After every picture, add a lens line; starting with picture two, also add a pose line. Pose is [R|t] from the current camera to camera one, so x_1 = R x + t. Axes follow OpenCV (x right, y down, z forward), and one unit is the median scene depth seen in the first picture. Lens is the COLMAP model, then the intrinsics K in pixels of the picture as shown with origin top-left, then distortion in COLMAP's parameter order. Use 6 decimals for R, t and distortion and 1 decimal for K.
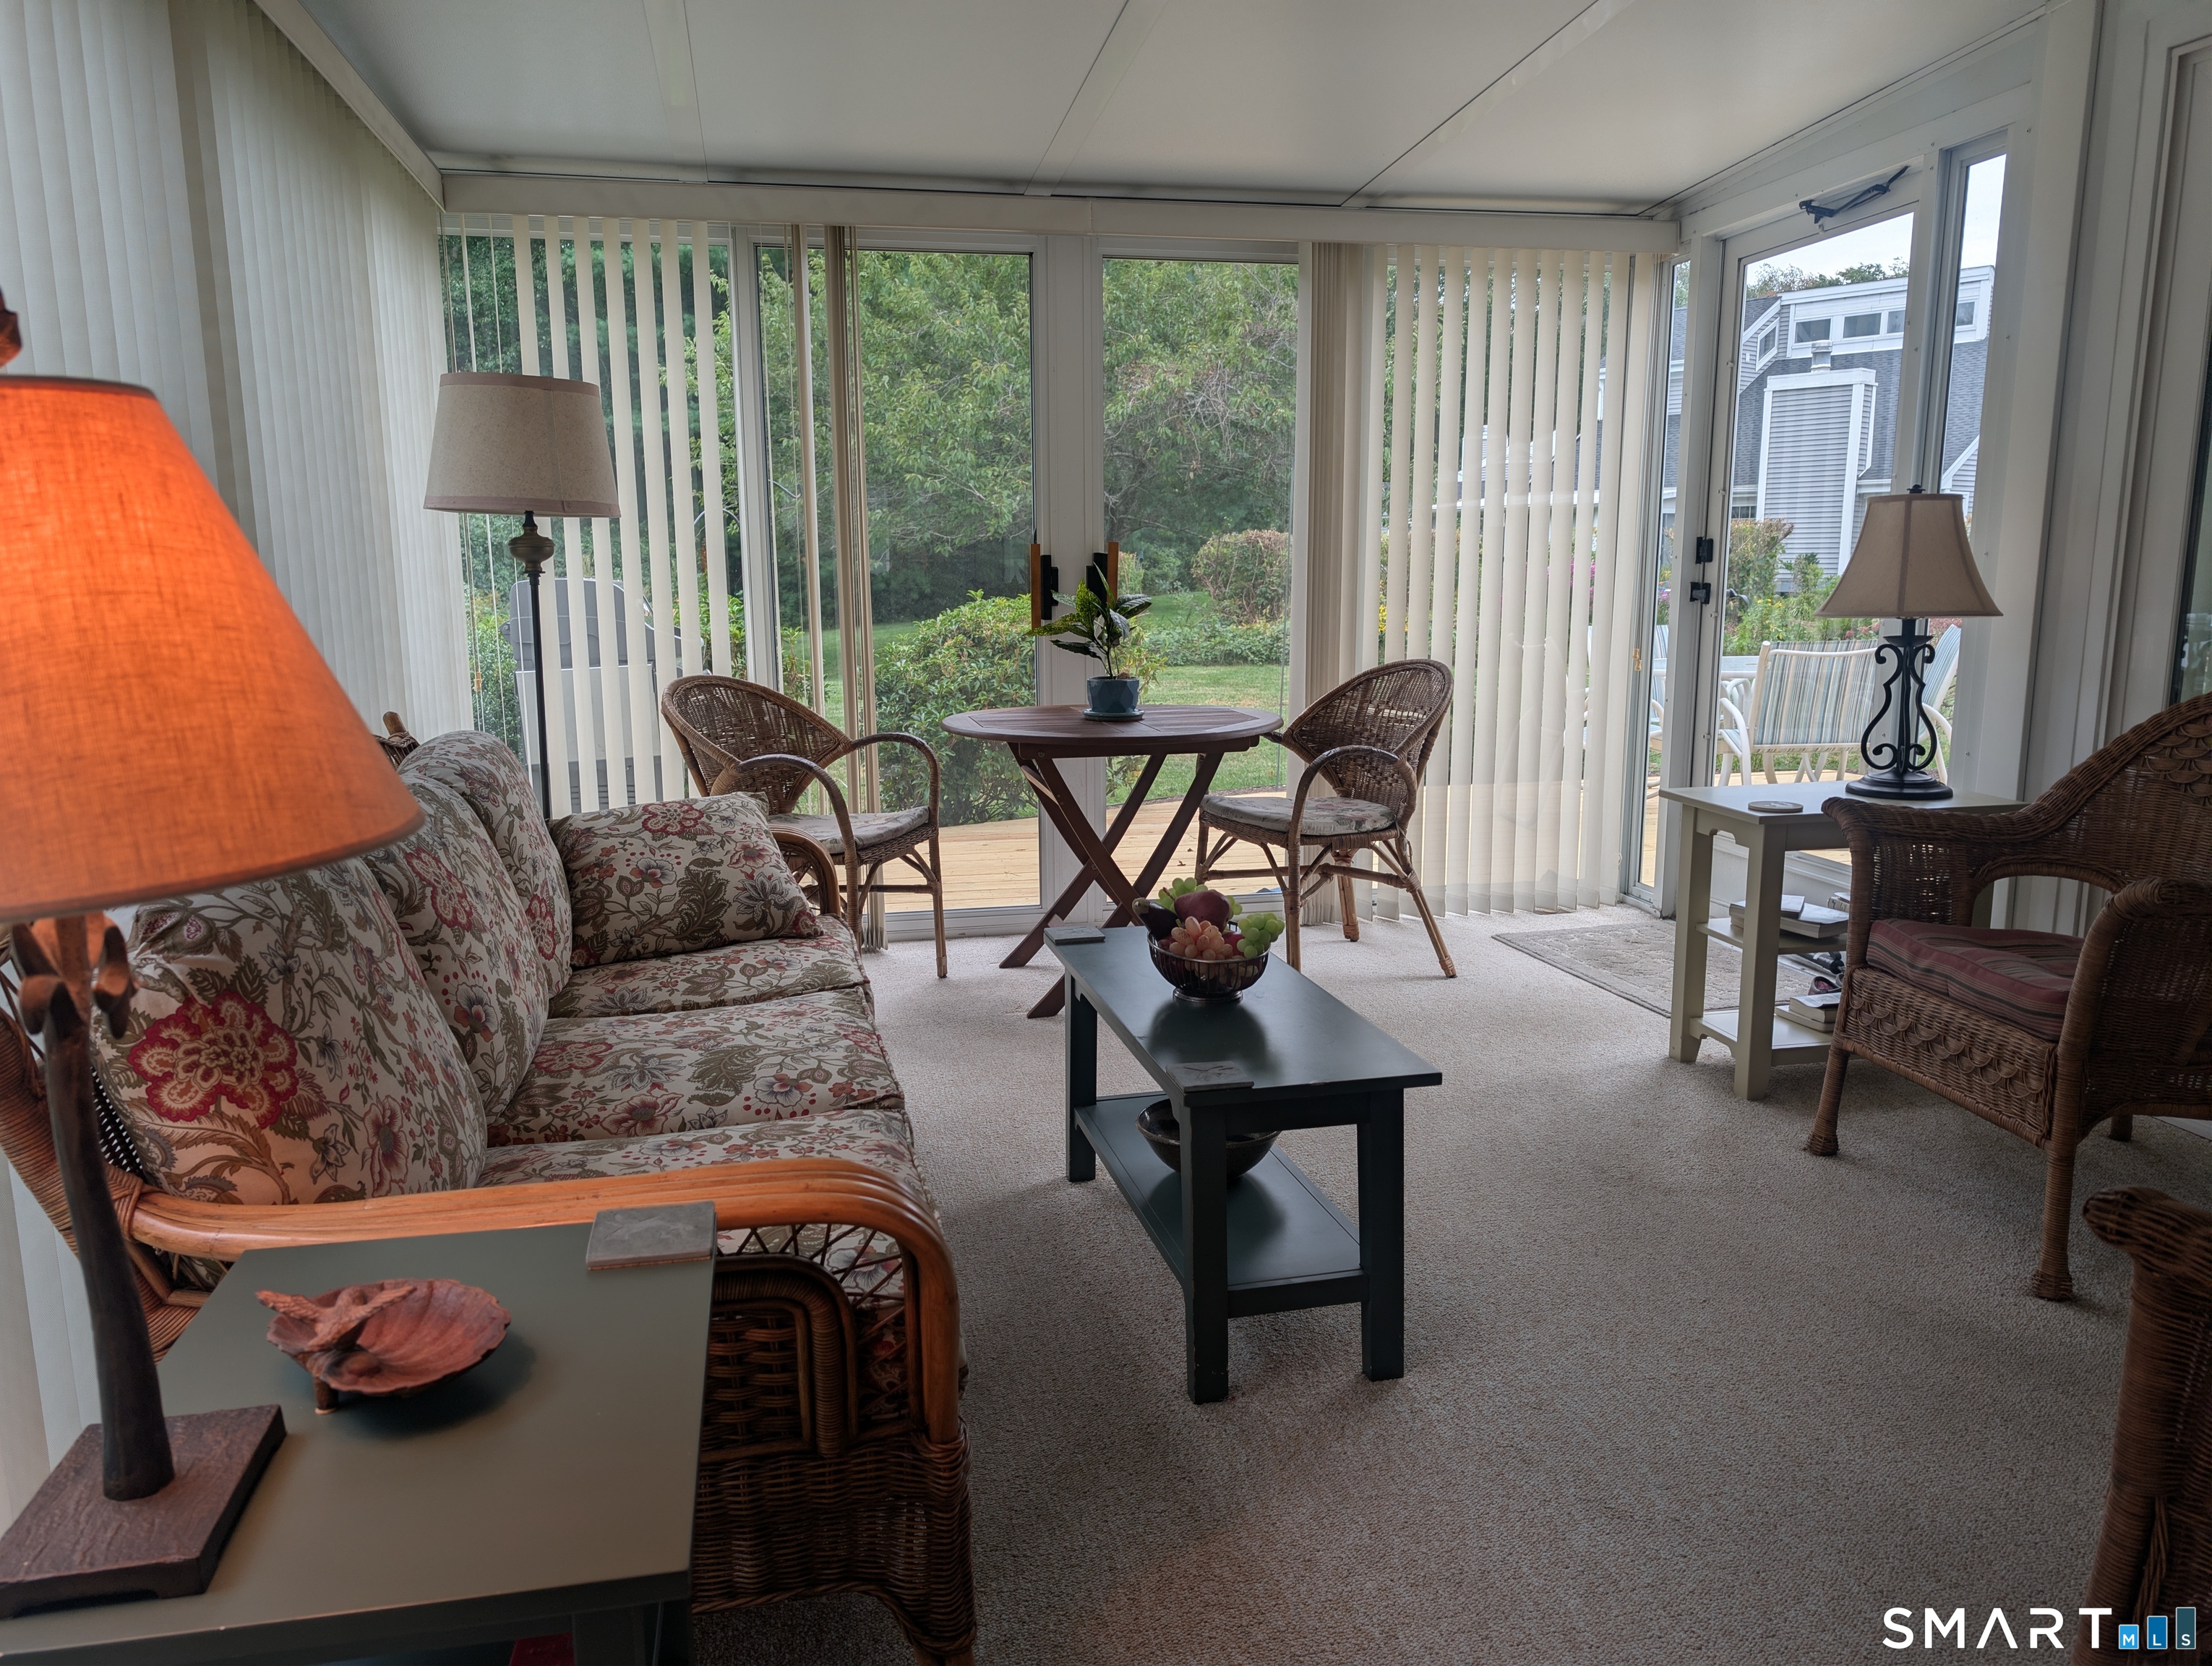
lens RADIAL K [[1549.9, 0, 1103.4], [0, 1549.9, 832.4], [0, 0, 1]] dist [0.026852, -0.042883]
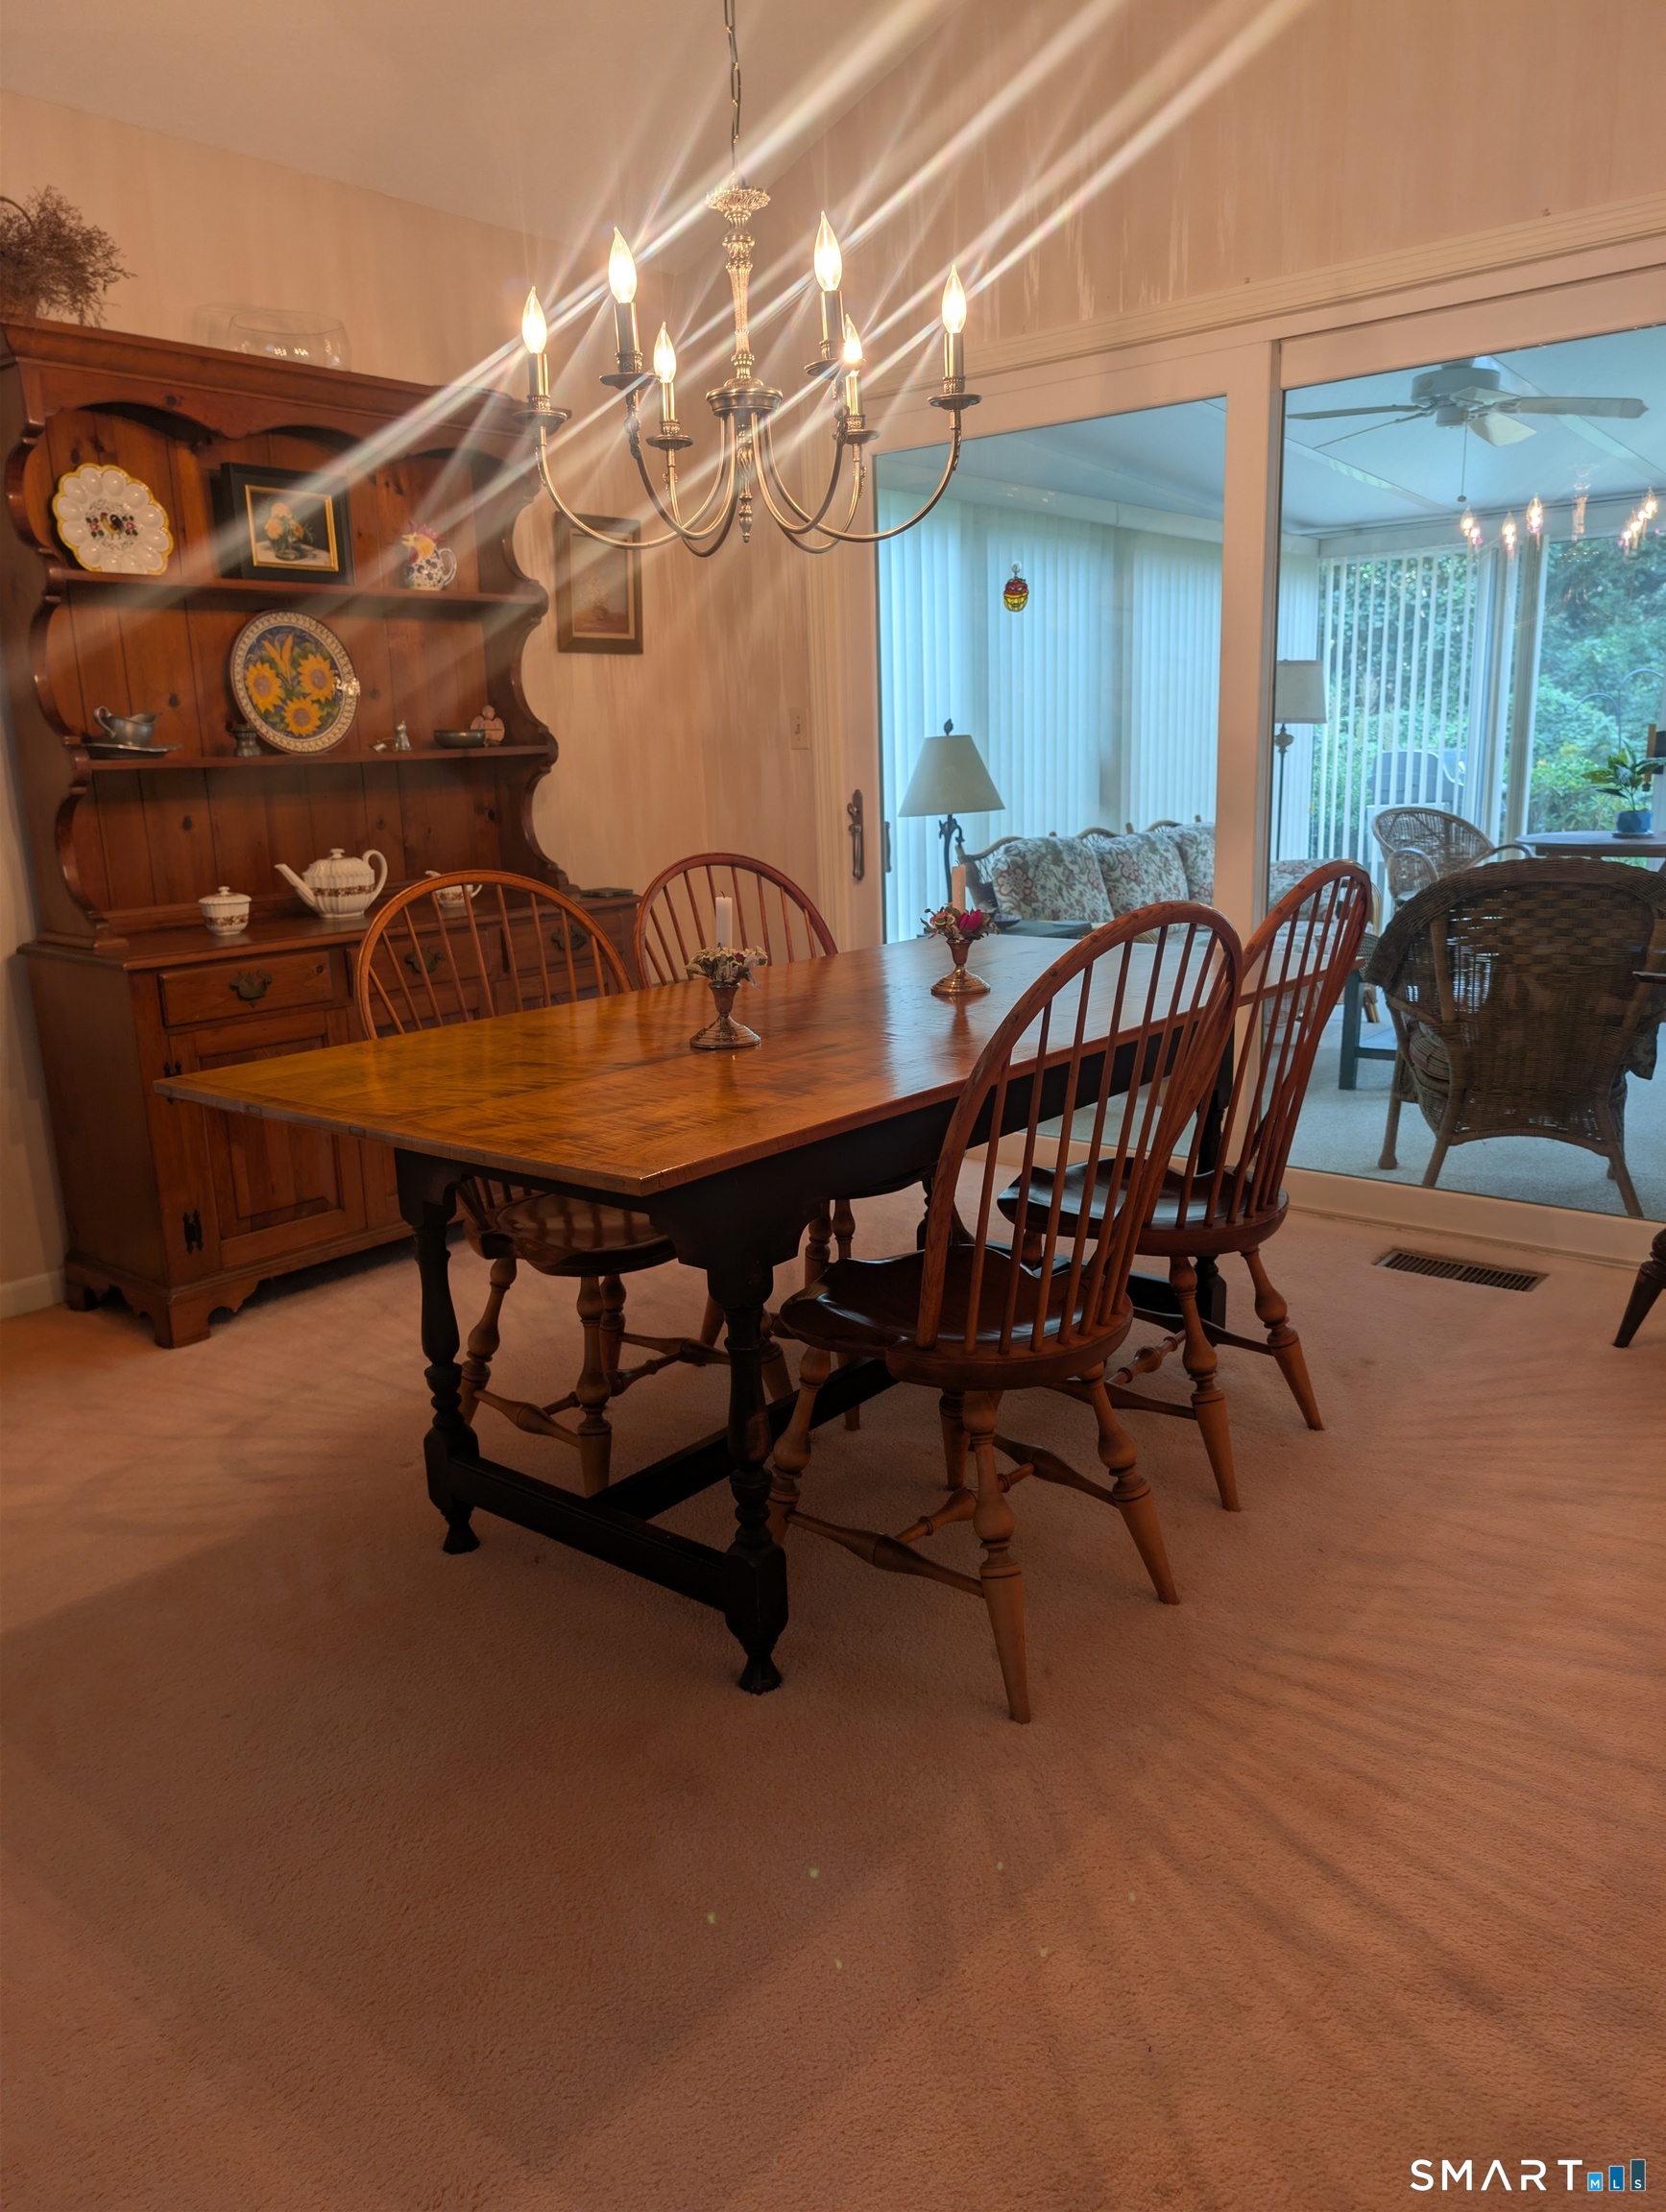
lens RADIAL K [[1549.8, 0, 831.5], [0, 1549.8, 1110.0], [0, 0, 1]] dist [0.026852, -0.042883]
pose [[0.627514, 0.170721, -0.759658, 1.975447], [-0.109930, 0.985318, 0.130626, 0.219001], [0.770805, 0.001540, 0.637069, -1.659159]]
